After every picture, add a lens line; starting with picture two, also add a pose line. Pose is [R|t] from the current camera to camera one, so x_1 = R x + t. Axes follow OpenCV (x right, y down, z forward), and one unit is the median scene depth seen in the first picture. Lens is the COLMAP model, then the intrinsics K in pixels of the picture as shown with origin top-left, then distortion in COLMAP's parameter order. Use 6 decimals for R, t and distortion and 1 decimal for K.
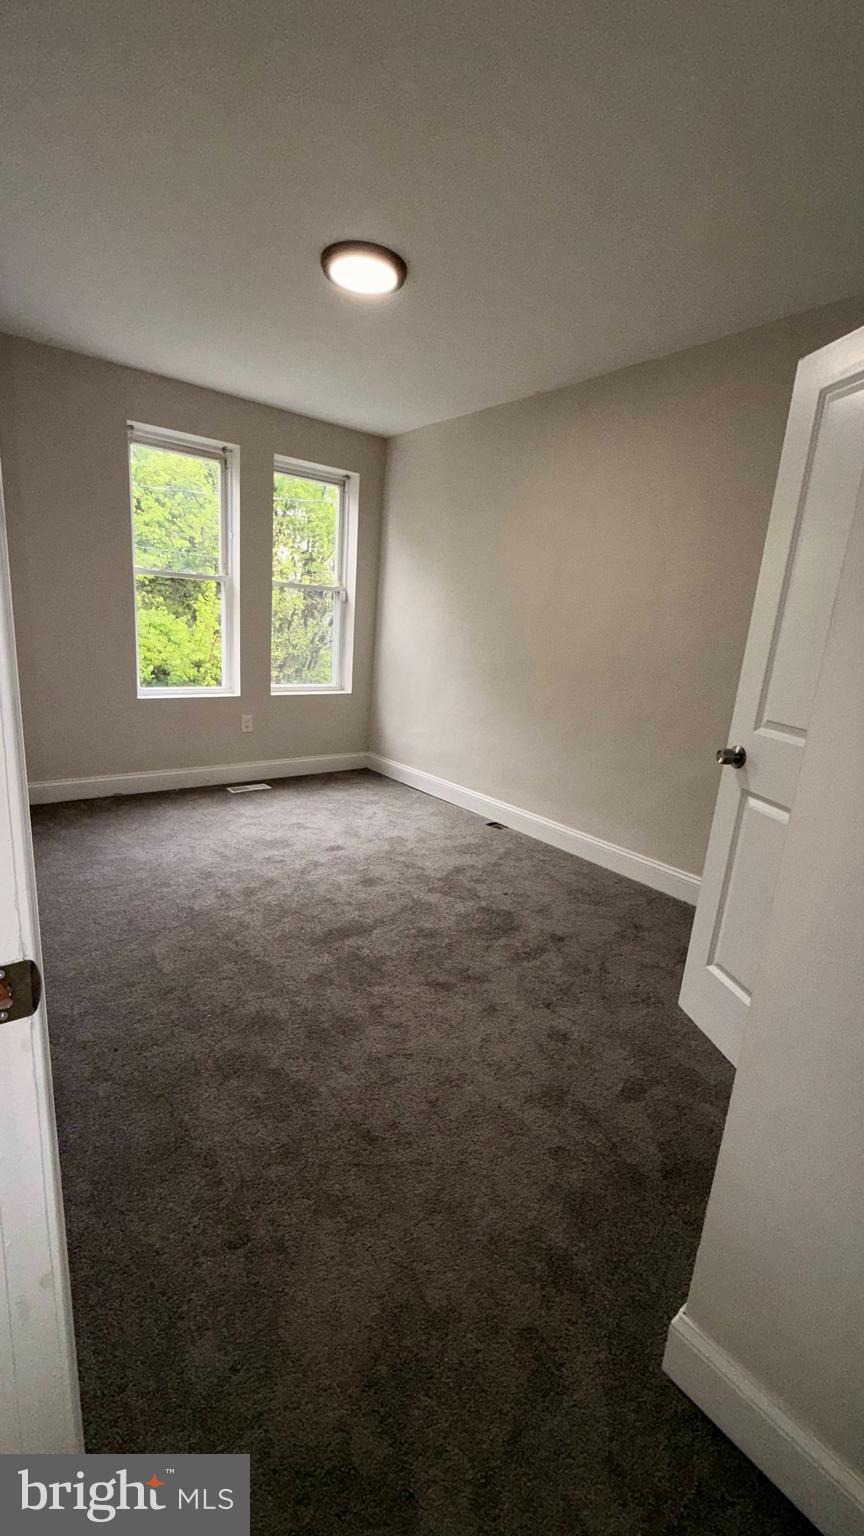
lens RADIAL K [[616.5, 0, 431.3], [0, 616.5, 766.7], [0, 0, 1]] dist [-0.000803, -0.000006]
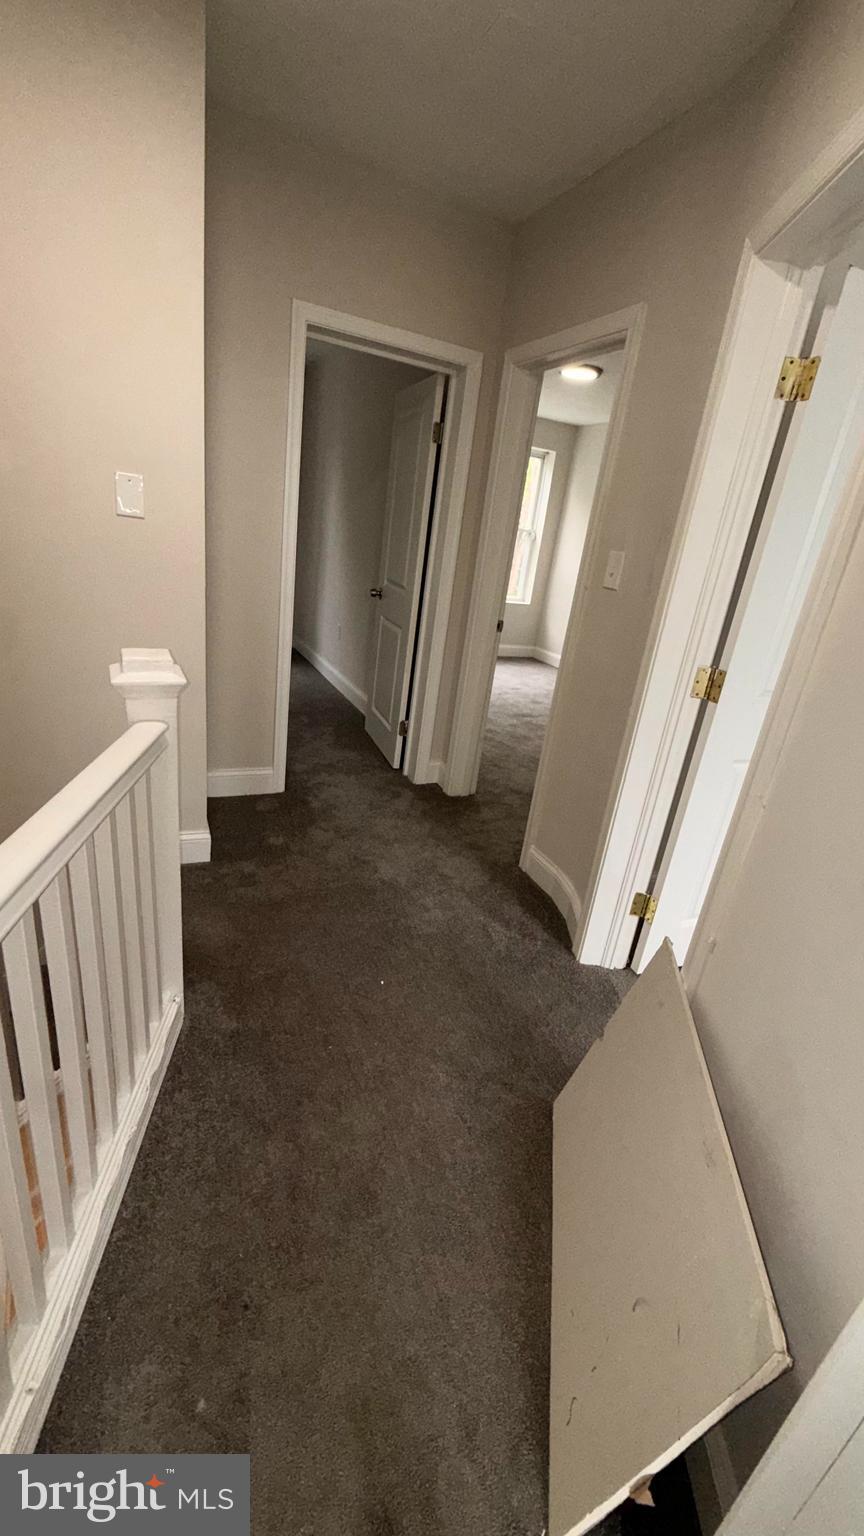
lens RADIAL K [[616.5, 0, 431.4], [0, 616.5, 770.4], [0, 0, 1]] dist [-0.000803, -0.000006]
pose [[0.968121, 0.134322, -0.211421, 0.013008], [-0.110534, 0.986526, 0.120621, 0.193208], [0.224774, -0.093407, 0.969924, -0.834764]]
